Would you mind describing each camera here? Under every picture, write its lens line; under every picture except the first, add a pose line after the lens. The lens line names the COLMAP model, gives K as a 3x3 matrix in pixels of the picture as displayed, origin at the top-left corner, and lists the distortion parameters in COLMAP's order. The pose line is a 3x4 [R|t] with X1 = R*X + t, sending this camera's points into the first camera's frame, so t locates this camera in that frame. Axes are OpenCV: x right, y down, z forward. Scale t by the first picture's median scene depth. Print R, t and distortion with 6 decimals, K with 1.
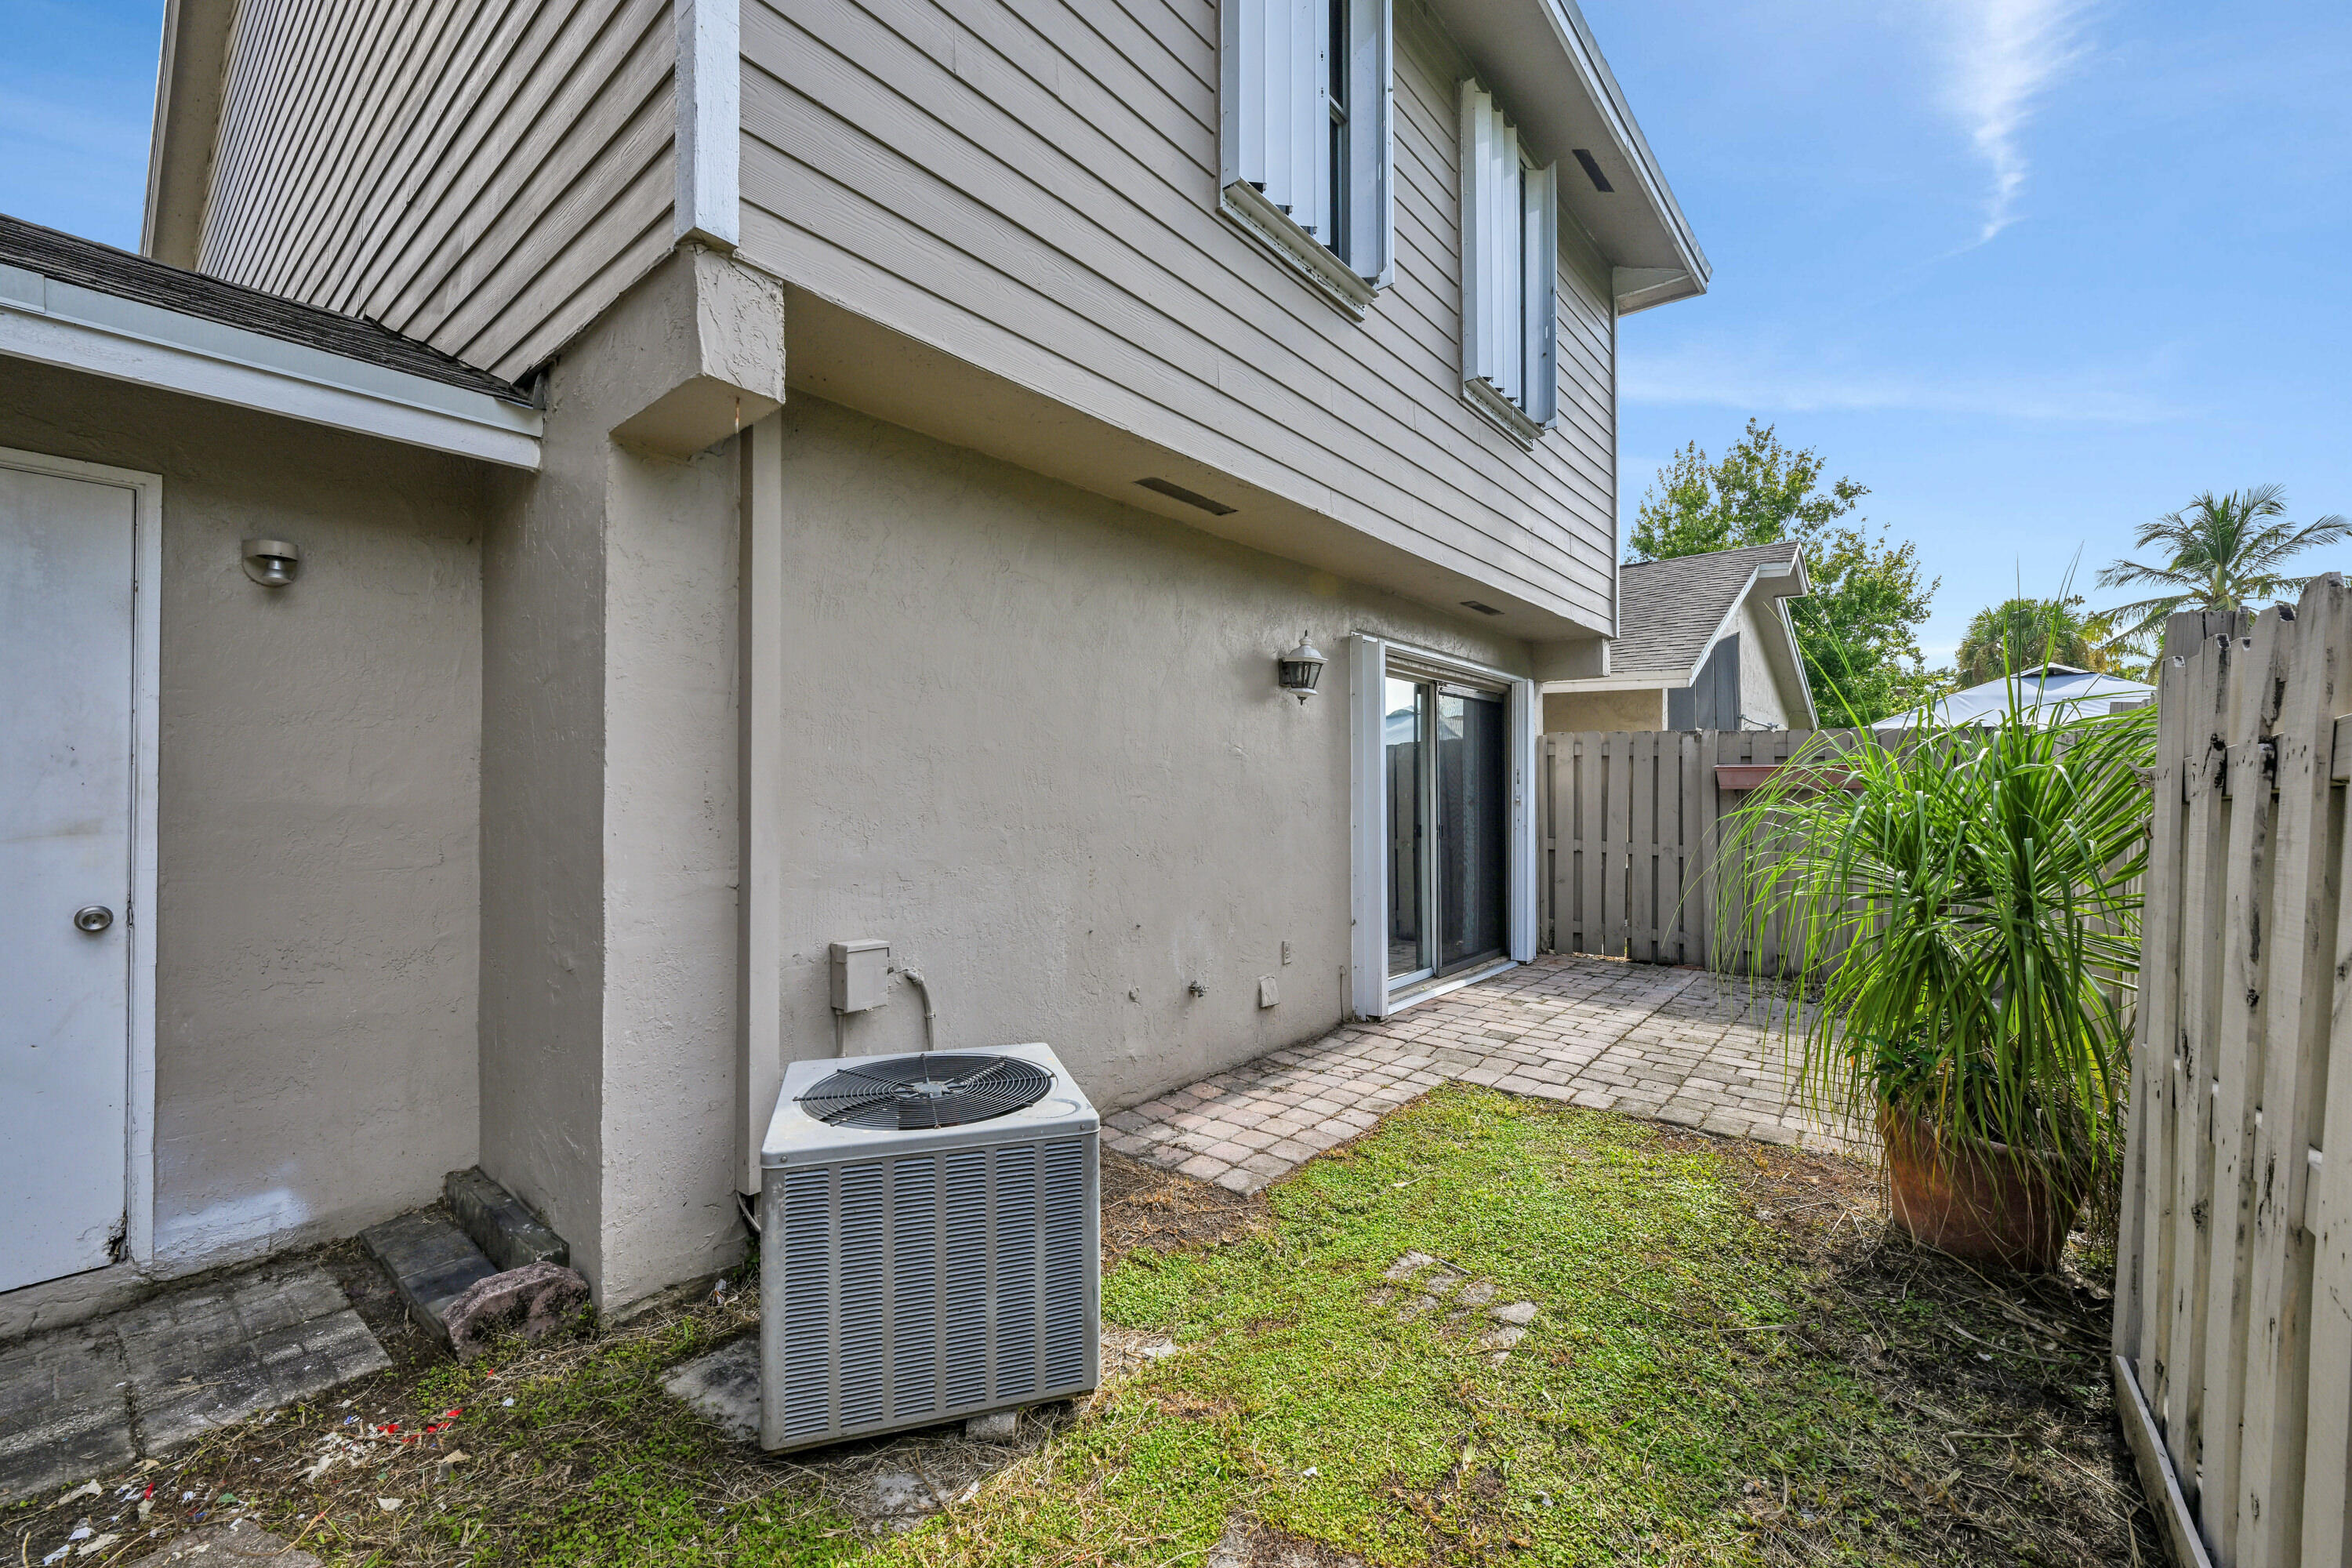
lens RADIAL K [[939.4, 0, 1171.5], [0, 939.4, 786.4], [0, 0, 1]] dist [0.000081, 0.000112]
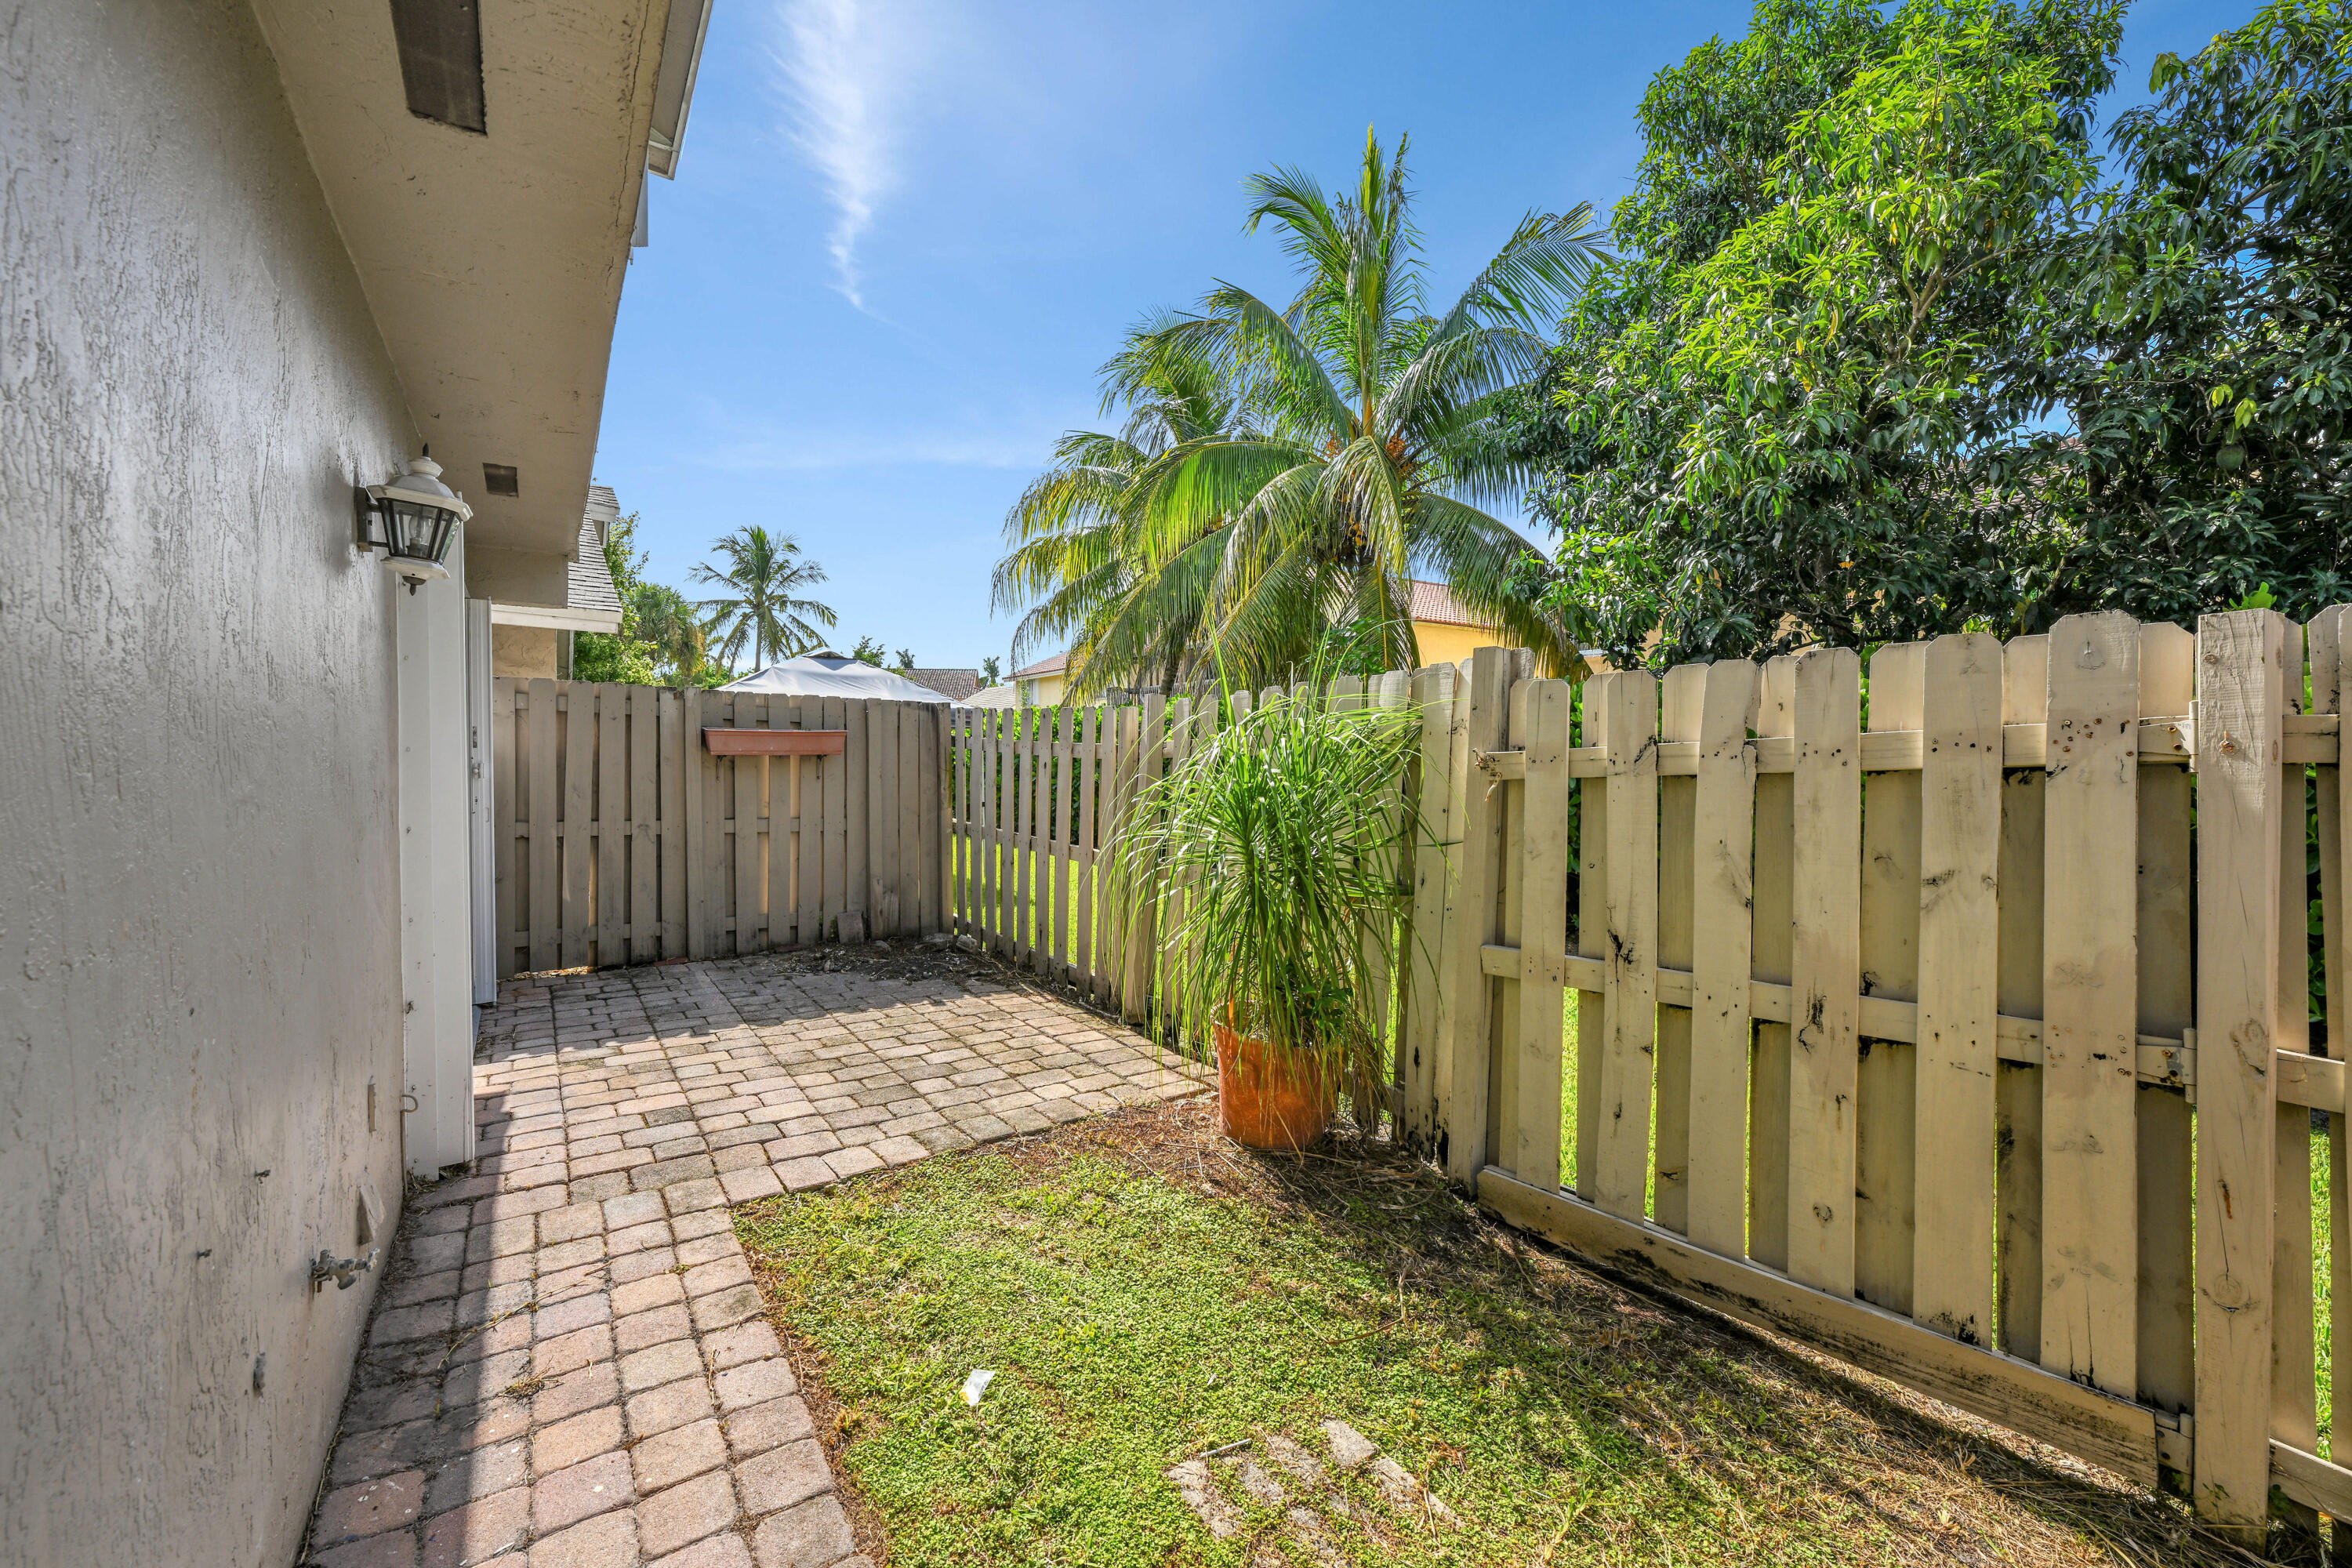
lens RADIAL K [[939.4, 0, 1171.5], [0, 939.4, 786.4], [0, 0, 1]] dist [0.000081, 0.000112]
pose [[0.294741, -0.034180, 0.954966, -0.234395], [-0.011298, 0.999166, 0.039249, -0.014372], [-0.955511, -0.022358, 0.294108, 0.516577]]
